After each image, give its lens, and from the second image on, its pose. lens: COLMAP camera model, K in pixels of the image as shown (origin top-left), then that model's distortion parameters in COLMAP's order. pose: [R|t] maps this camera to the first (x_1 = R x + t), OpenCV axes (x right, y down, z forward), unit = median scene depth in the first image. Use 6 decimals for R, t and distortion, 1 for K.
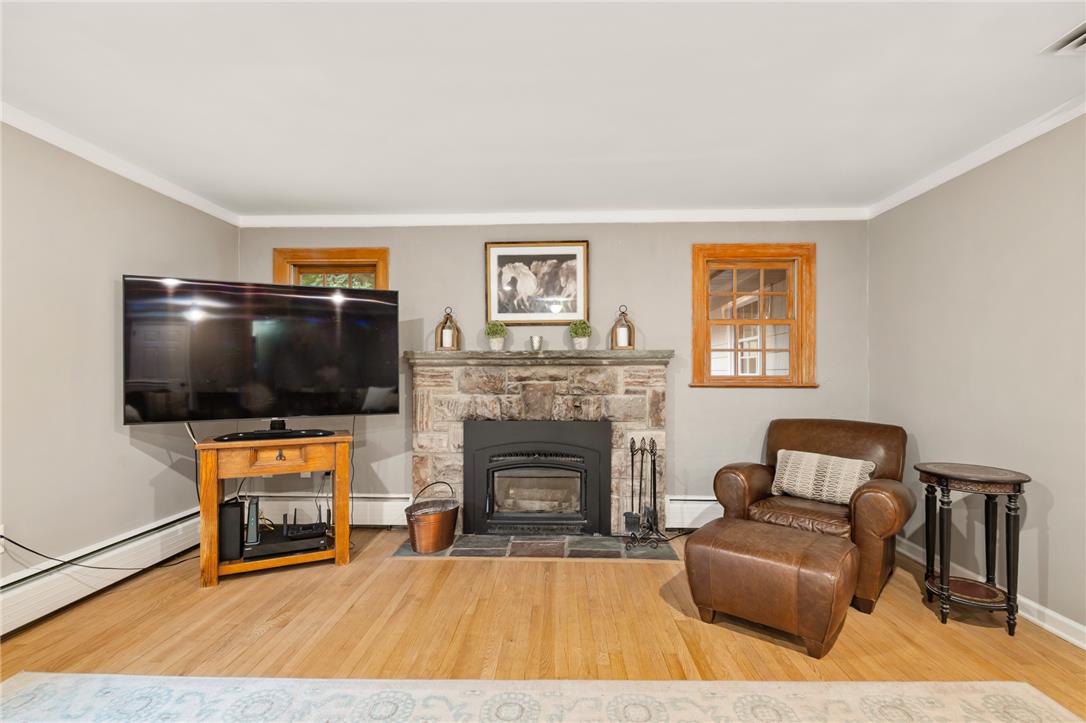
lens RADIAL K [[489.6, 0, 548.0], [0, 489.6, 371.2], [0, 0, 1]] dist [0.008336, -0.000092]
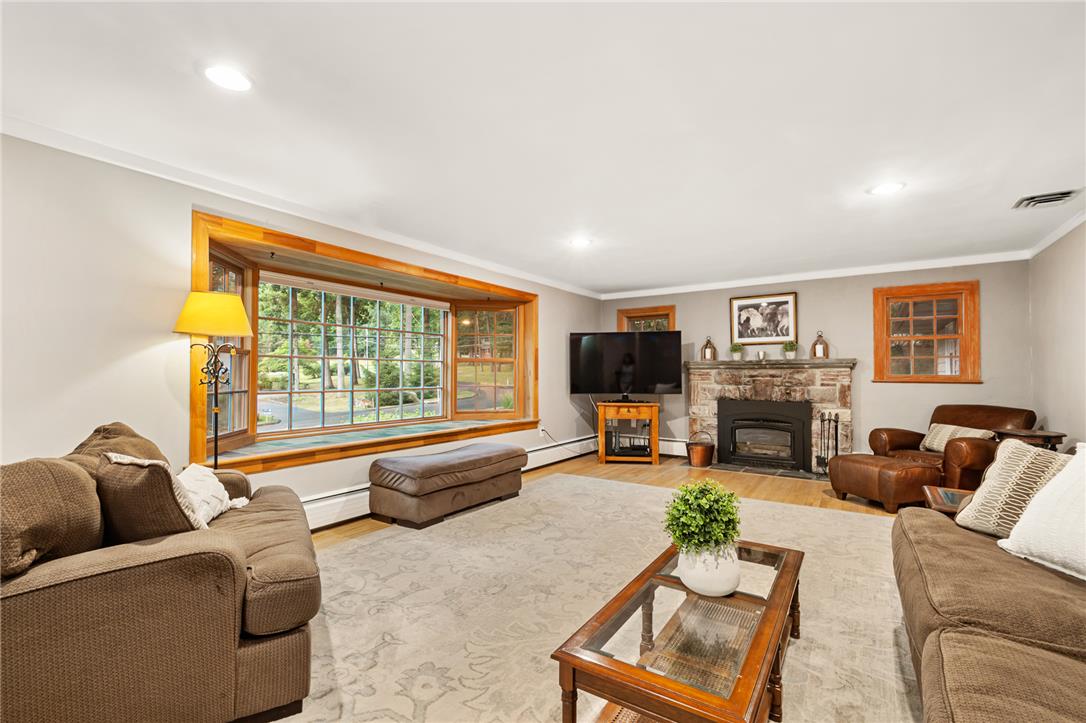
lens RADIAL K [[480.0, 0, 544.9], [0, 480.0, 360.5], [0, 0, 1]] dist [0.005268, -0.000288]
pose [[0.845415, -0.013299, -0.533945, 0.233566], [0.000291, 0.999701, -0.024439, 0.000758], [0.534111, 0.020506, 0.845166, -0.824805]]
